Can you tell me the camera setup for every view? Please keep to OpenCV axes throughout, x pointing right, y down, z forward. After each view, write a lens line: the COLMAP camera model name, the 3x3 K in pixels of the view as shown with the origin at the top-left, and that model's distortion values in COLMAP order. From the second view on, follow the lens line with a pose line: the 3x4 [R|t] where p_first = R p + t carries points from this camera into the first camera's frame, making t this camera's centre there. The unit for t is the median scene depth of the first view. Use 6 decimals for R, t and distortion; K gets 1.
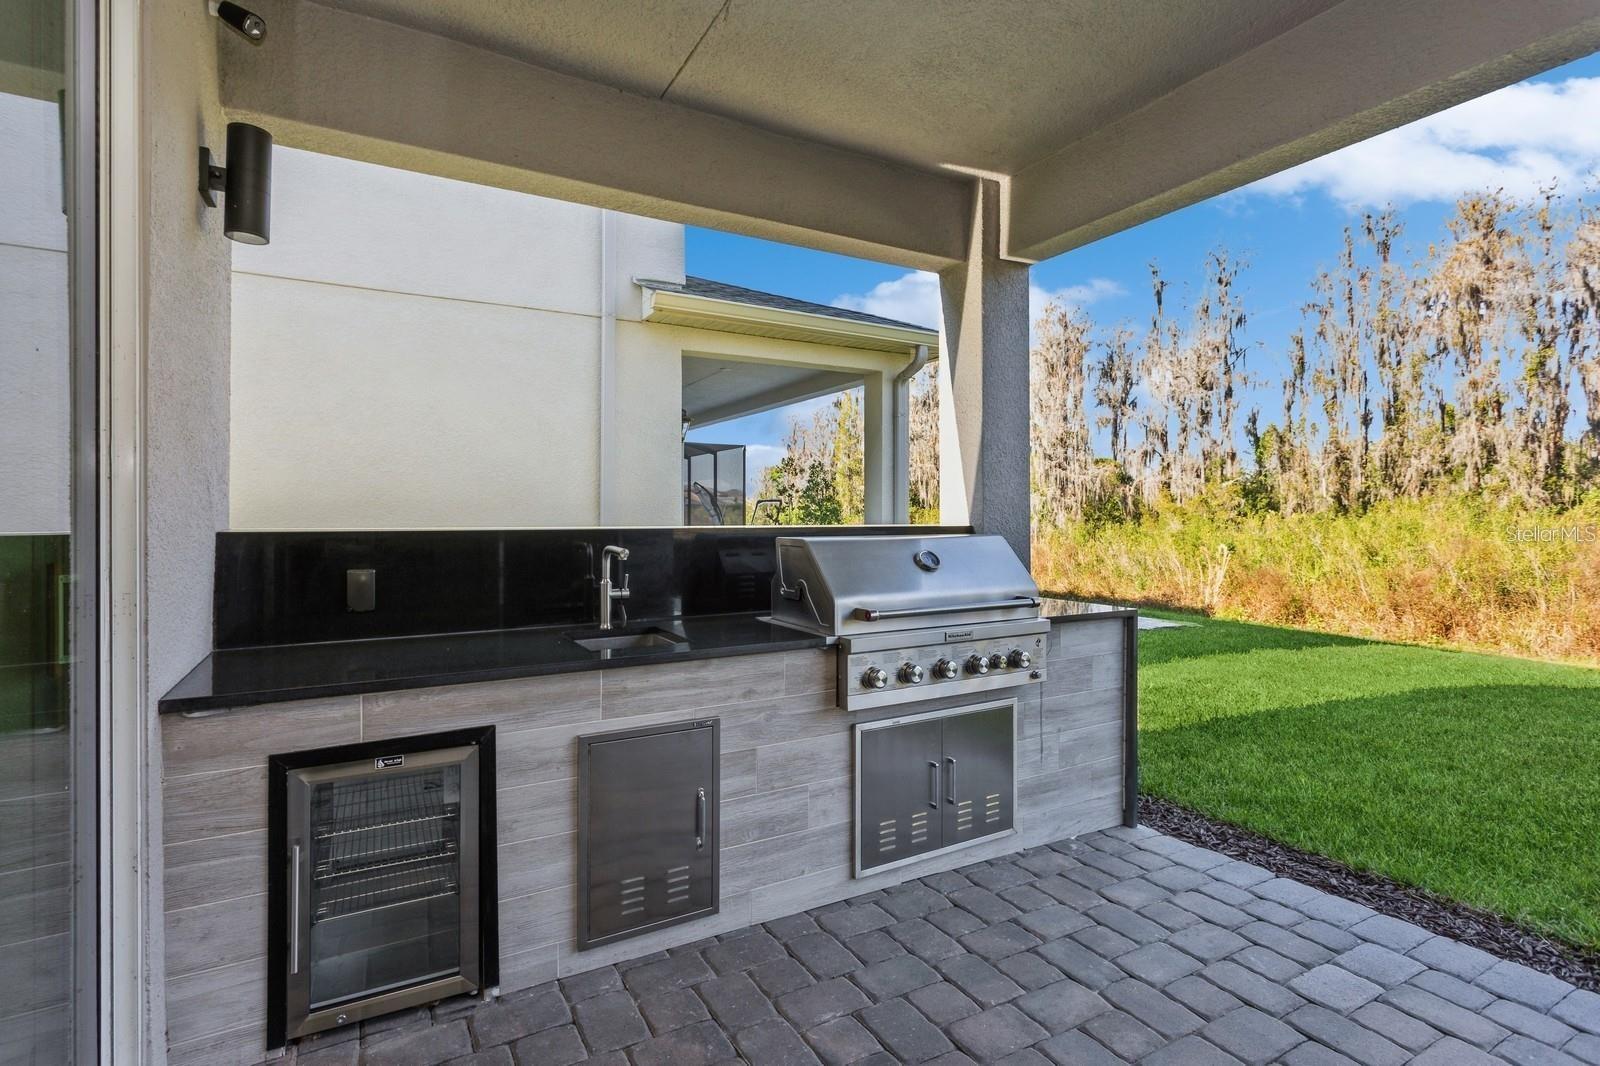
lens RADIAL K [[761.0, 0, 797.0], [0, 761.0, 512.1], [0, 0, 1]] dist [-0.001512, -0.000019]
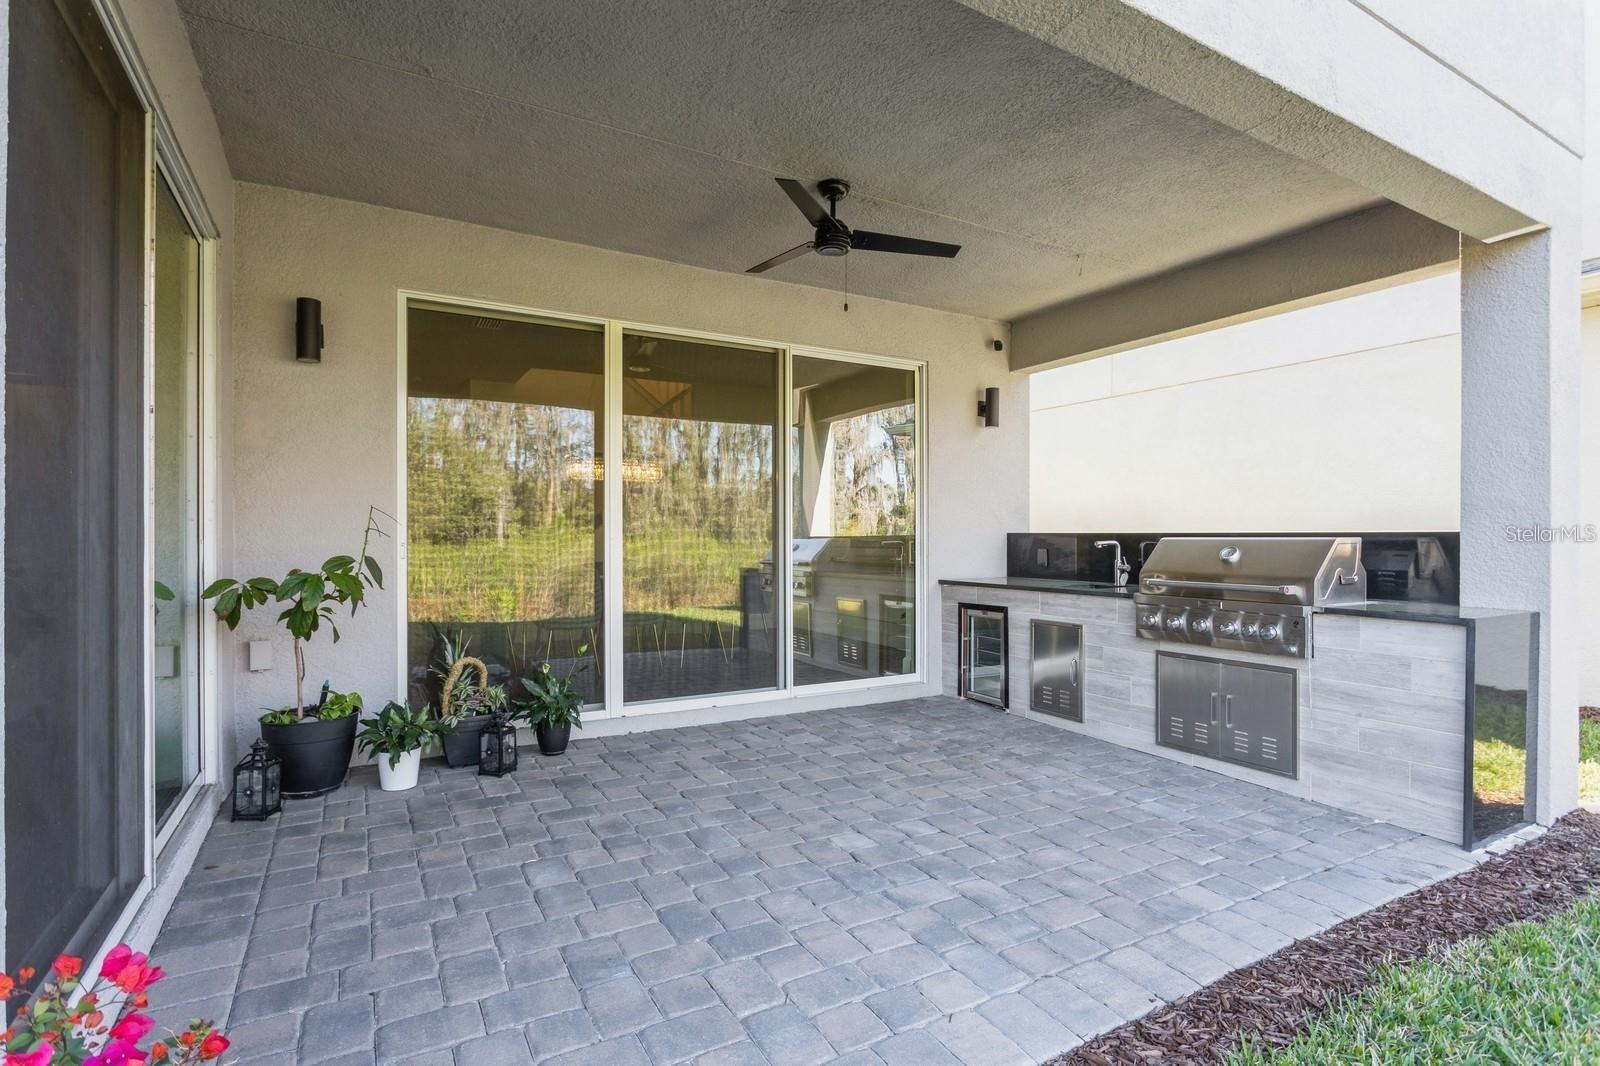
lens RADIAL K [[777.3, 0, 797.8], [0, 777.3, 543.1], [0, 0, 1]] dist [-0.023317, 0.008508]
pose [[0.006568, 0.008395, -0.999943, 1.451043], [0.002248, 0.999962, 0.008410, 0.028145], [0.999976, -0.002303, 0.006549, 0.183655]]
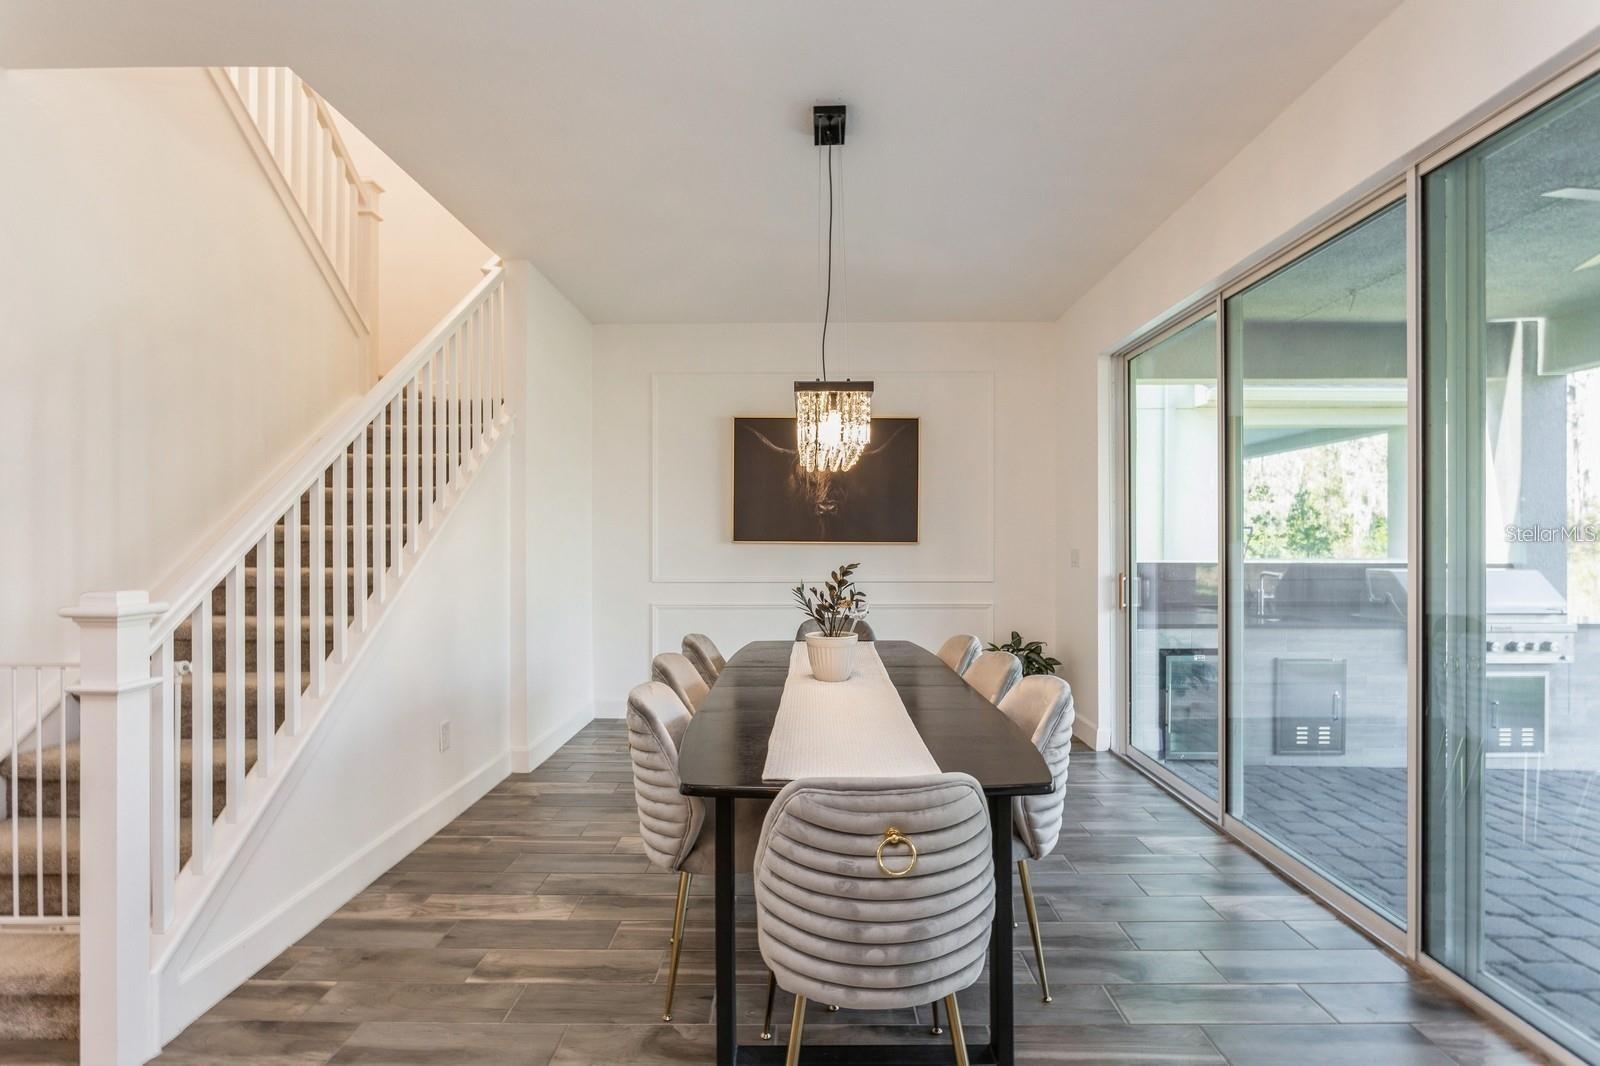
lens RADIAL K [[770.7, 0, 800.4], [0, 770.7, 538.2], [0, 0, 1]] dist [-0.008860, 0.000189]
pose [[0.866041, -0.000183, -0.499972, -0.256052], [0.000846, 0.999999, 0.001098, -0.038004], [0.499972, -0.001374, 0.866041, -1.117926]]
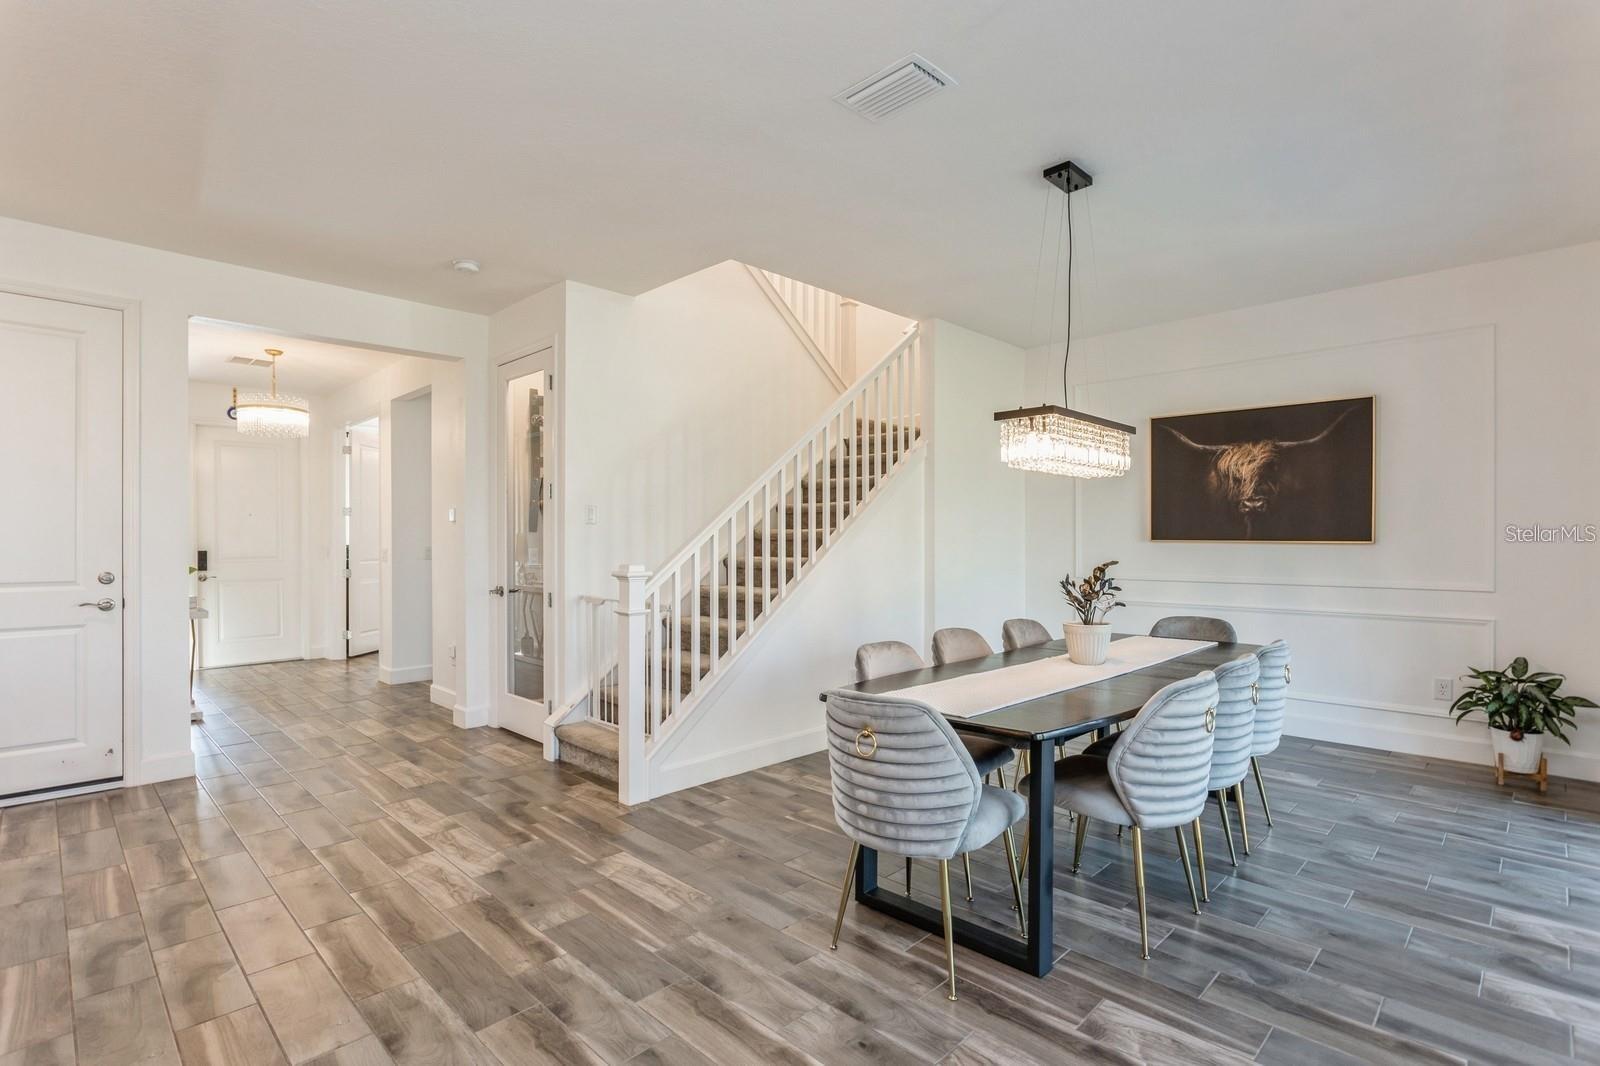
lens RADIAL K [[774.9, 0, 794.8], [0, 774.9, 536.2], [0, 0, 1]] dist [-0.023434, 0.008191]
pose [[0.269155, -0.002167, -0.963094, 0.236768], [0.004008, 0.999991, -0.001130, -0.039880], [0.963089, -0.003556, 0.269161, -0.945964]]
